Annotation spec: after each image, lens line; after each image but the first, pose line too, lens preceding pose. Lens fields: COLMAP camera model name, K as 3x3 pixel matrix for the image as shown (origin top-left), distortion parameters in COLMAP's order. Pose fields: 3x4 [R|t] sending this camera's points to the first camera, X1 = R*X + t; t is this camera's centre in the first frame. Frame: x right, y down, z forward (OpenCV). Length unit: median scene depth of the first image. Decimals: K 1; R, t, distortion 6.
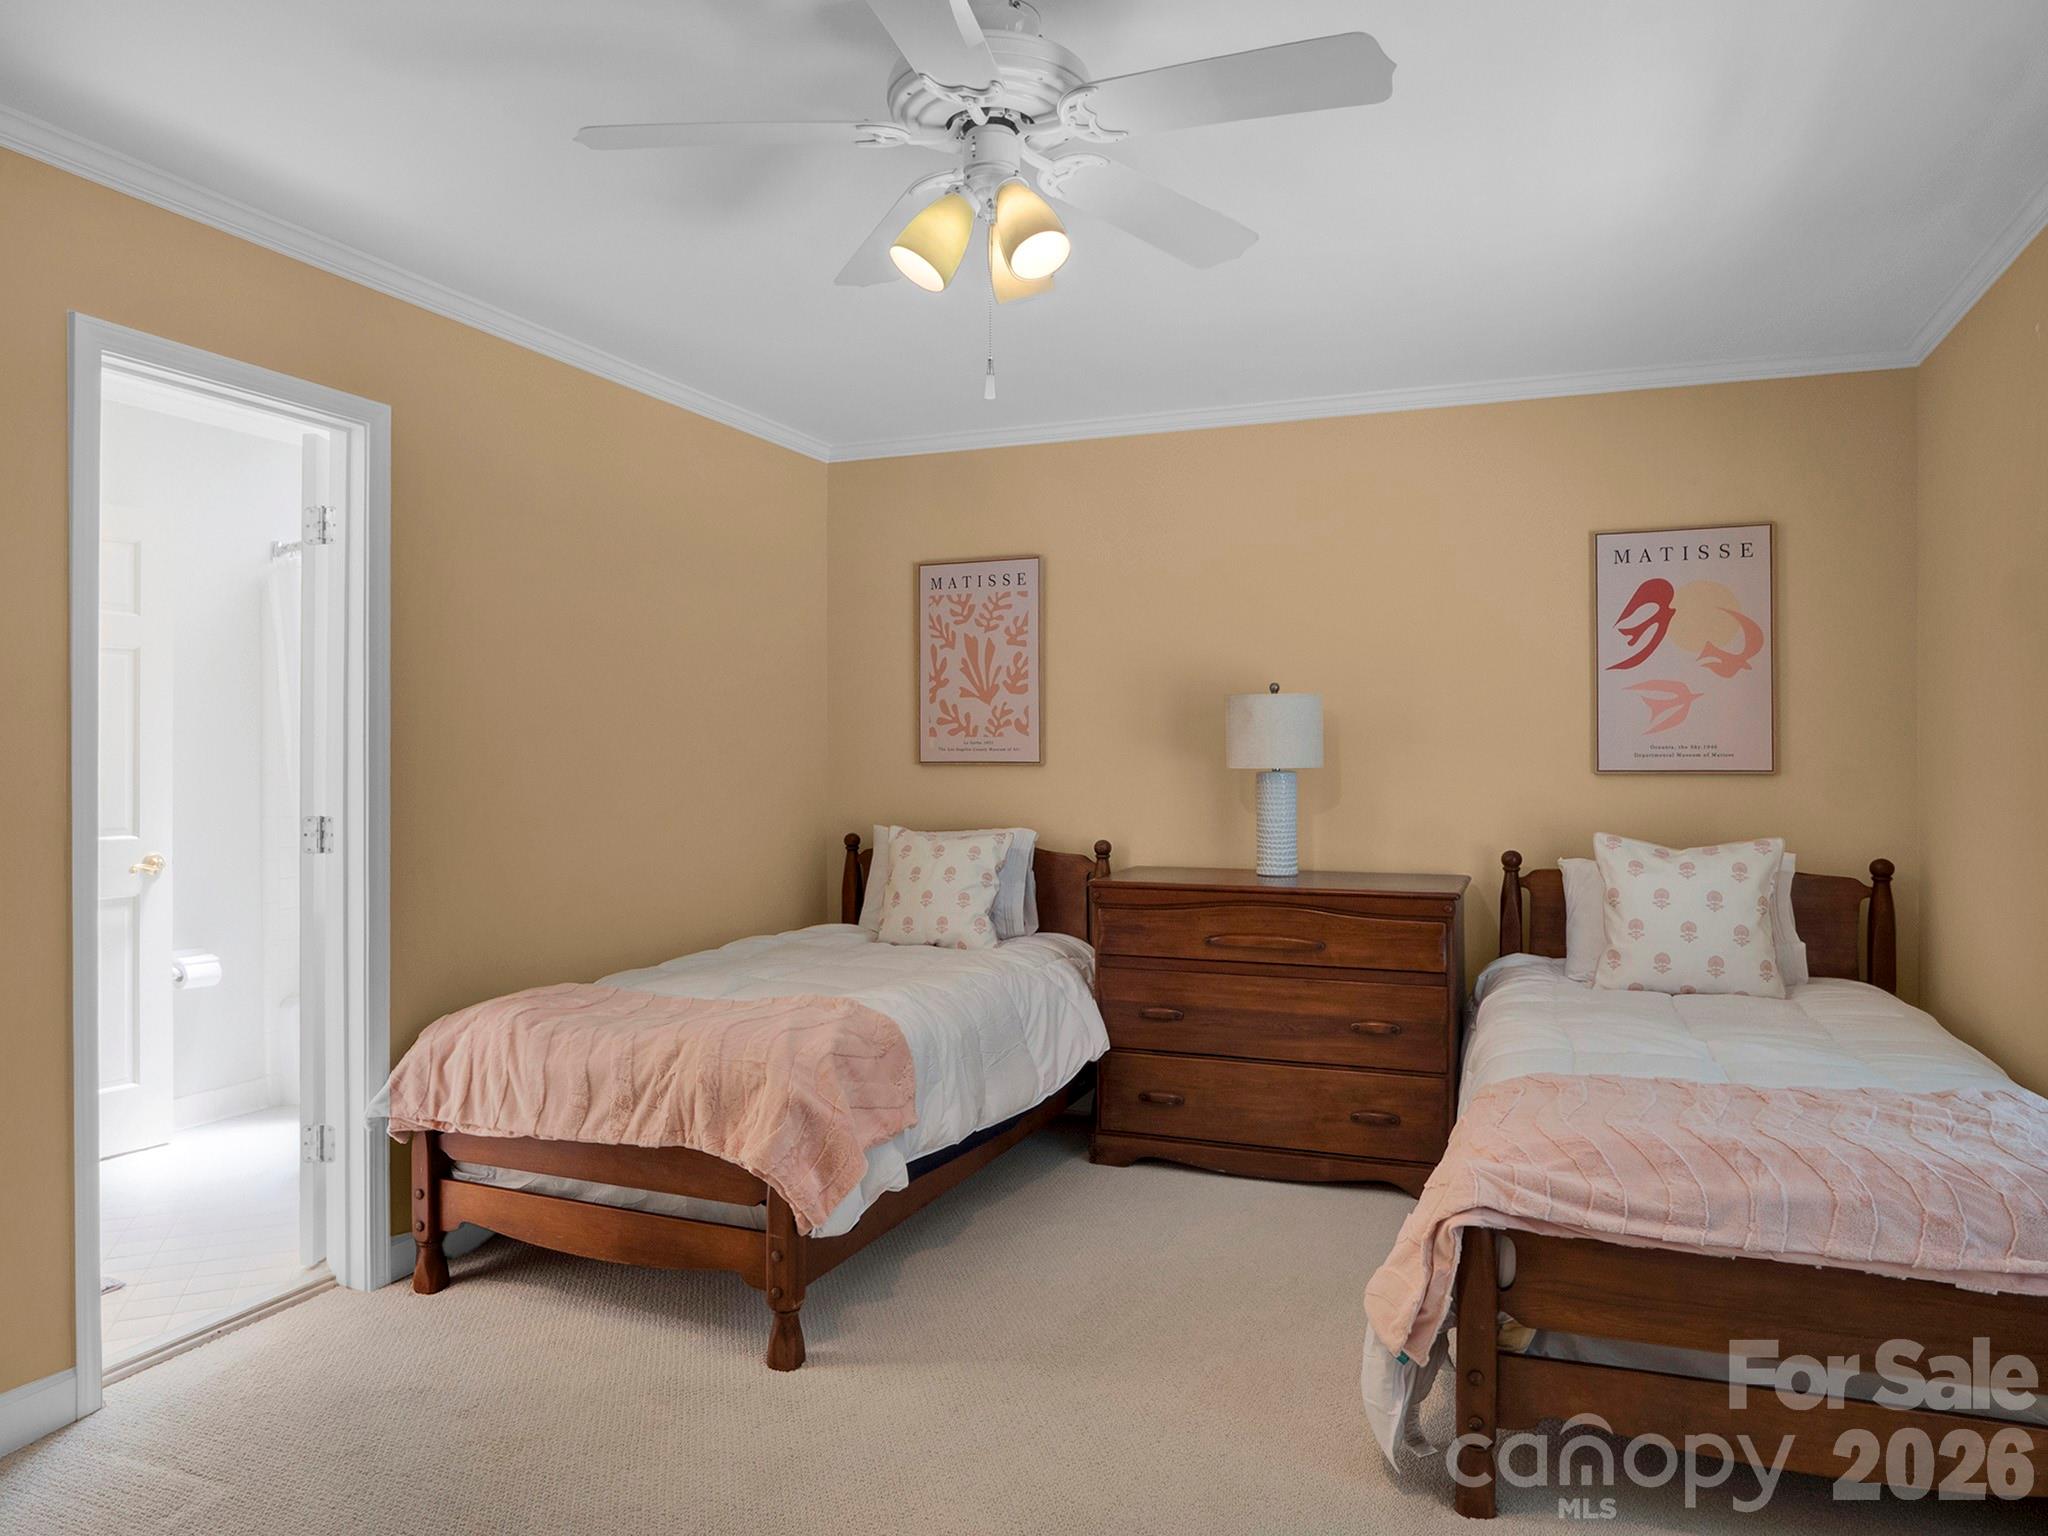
lens RADIAL K [[1344.6, 0, 1006.5], [0, 1344.6, 766.4], [0, 0, 1]] dist [-0.011198, 0.006681]
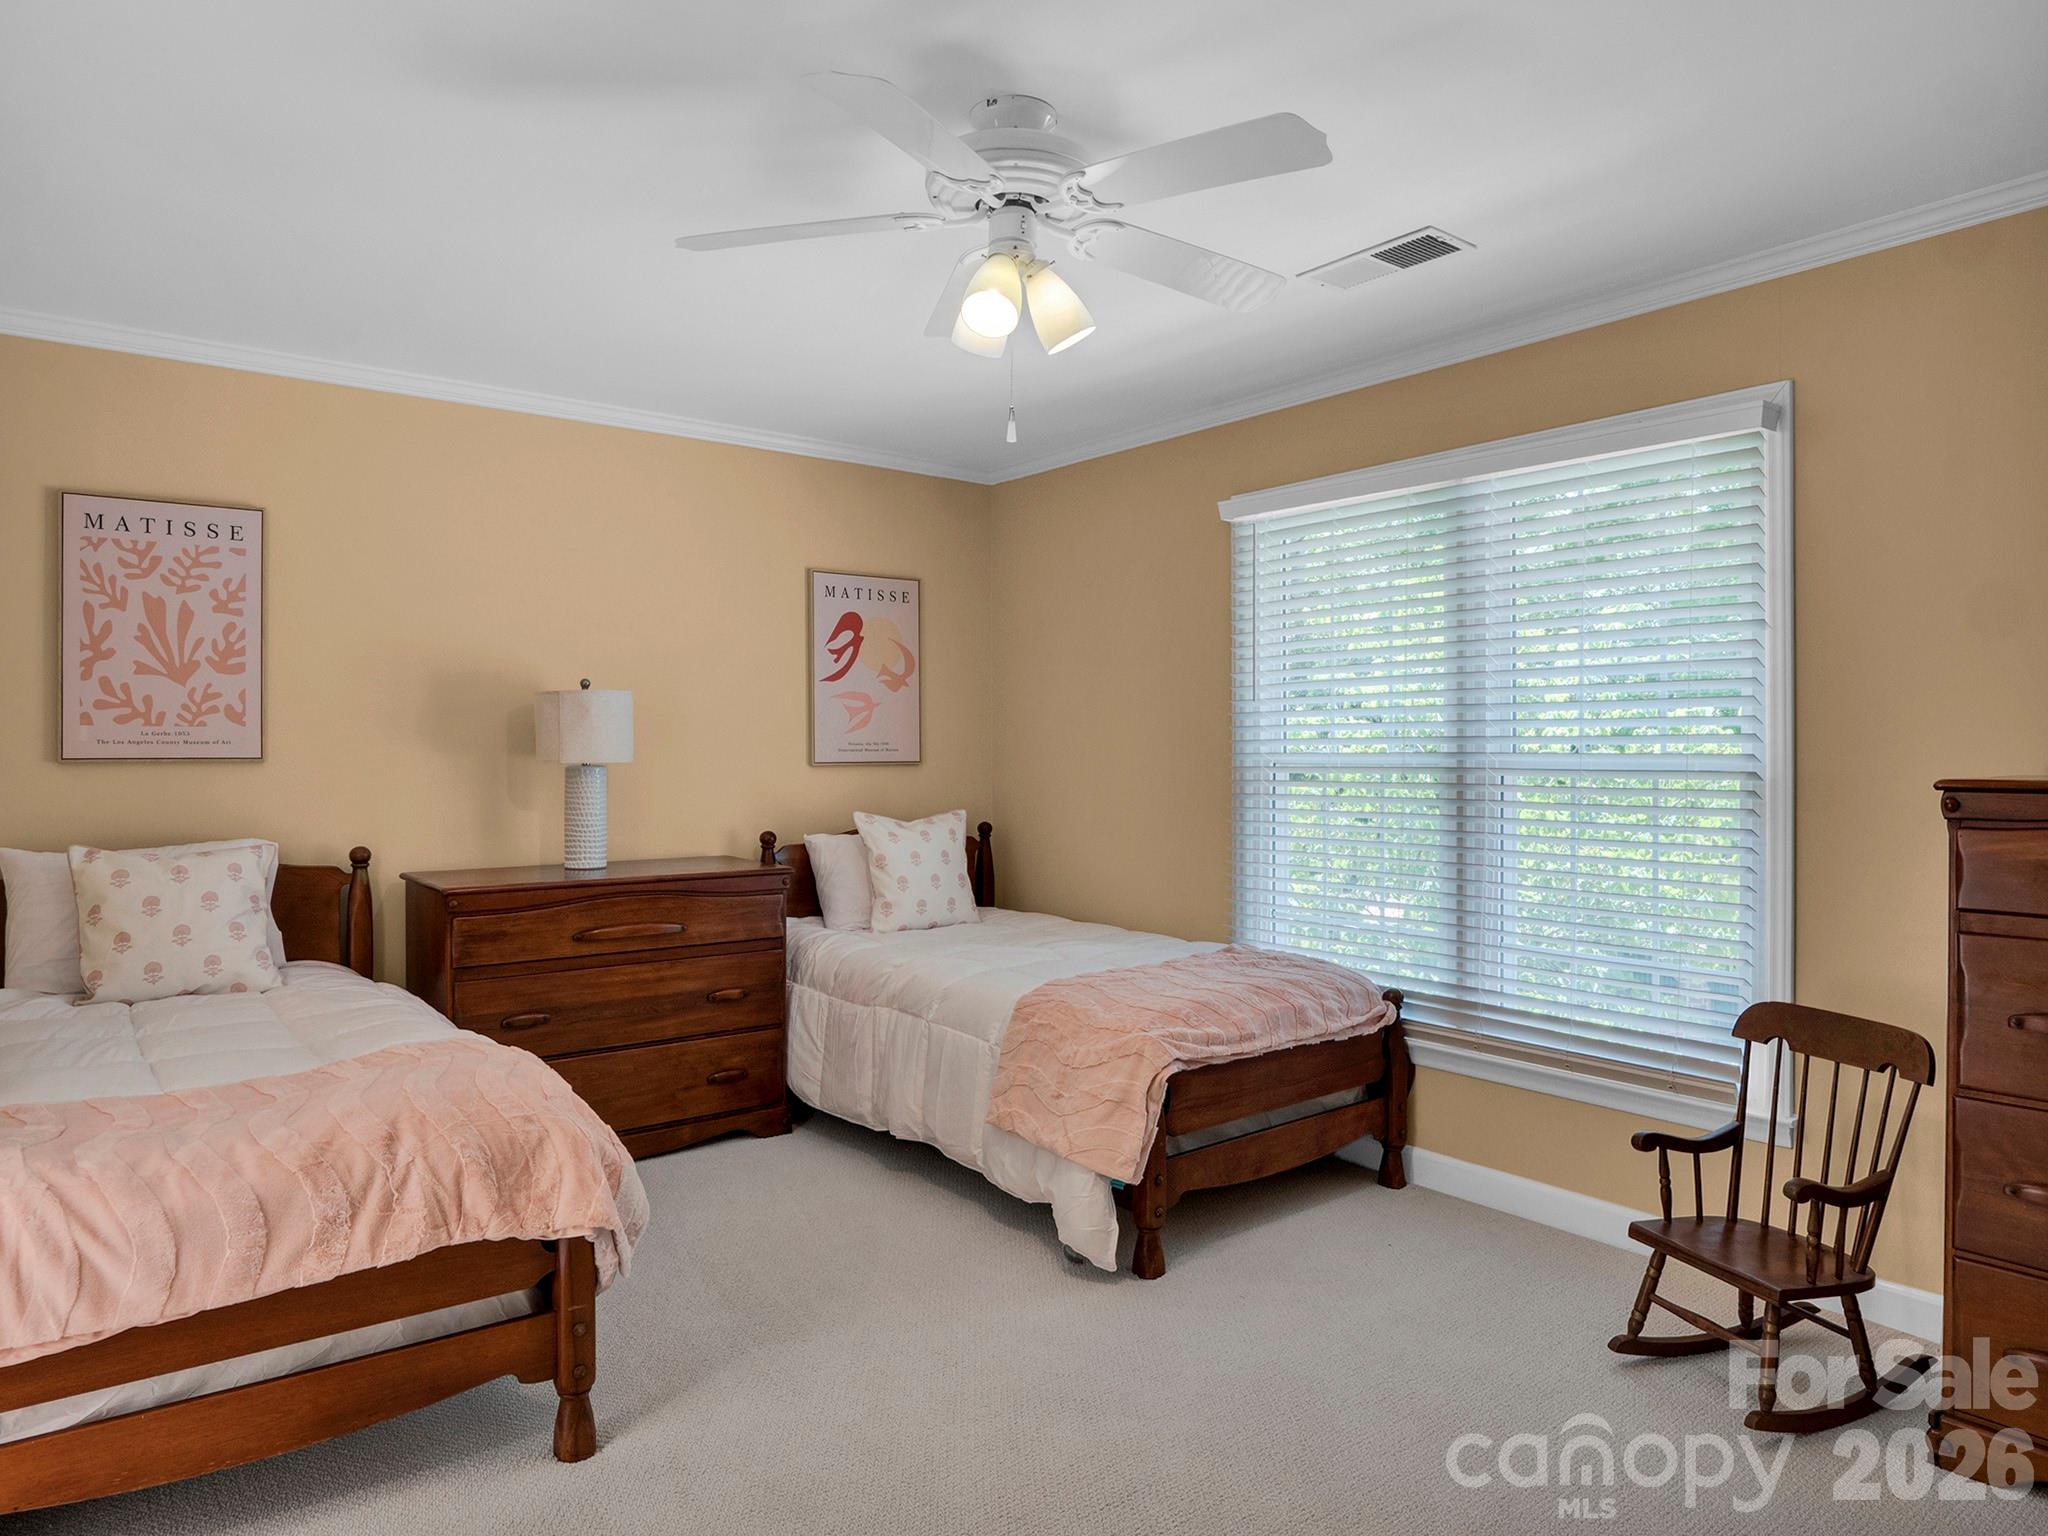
lens RADIAL K [[1344.6, 0, 1003.2], [0, 1344.6, 758.7], [0, 0, 1]] dist [-0.011198, 0.006681]
pose [[0.506319, -0.005184, 0.862330, -0.533039], [0.006654, 0.999976, 0.002105, -0.001825], [-0.862320, 0.004672, 0.506342, 0.223156]]
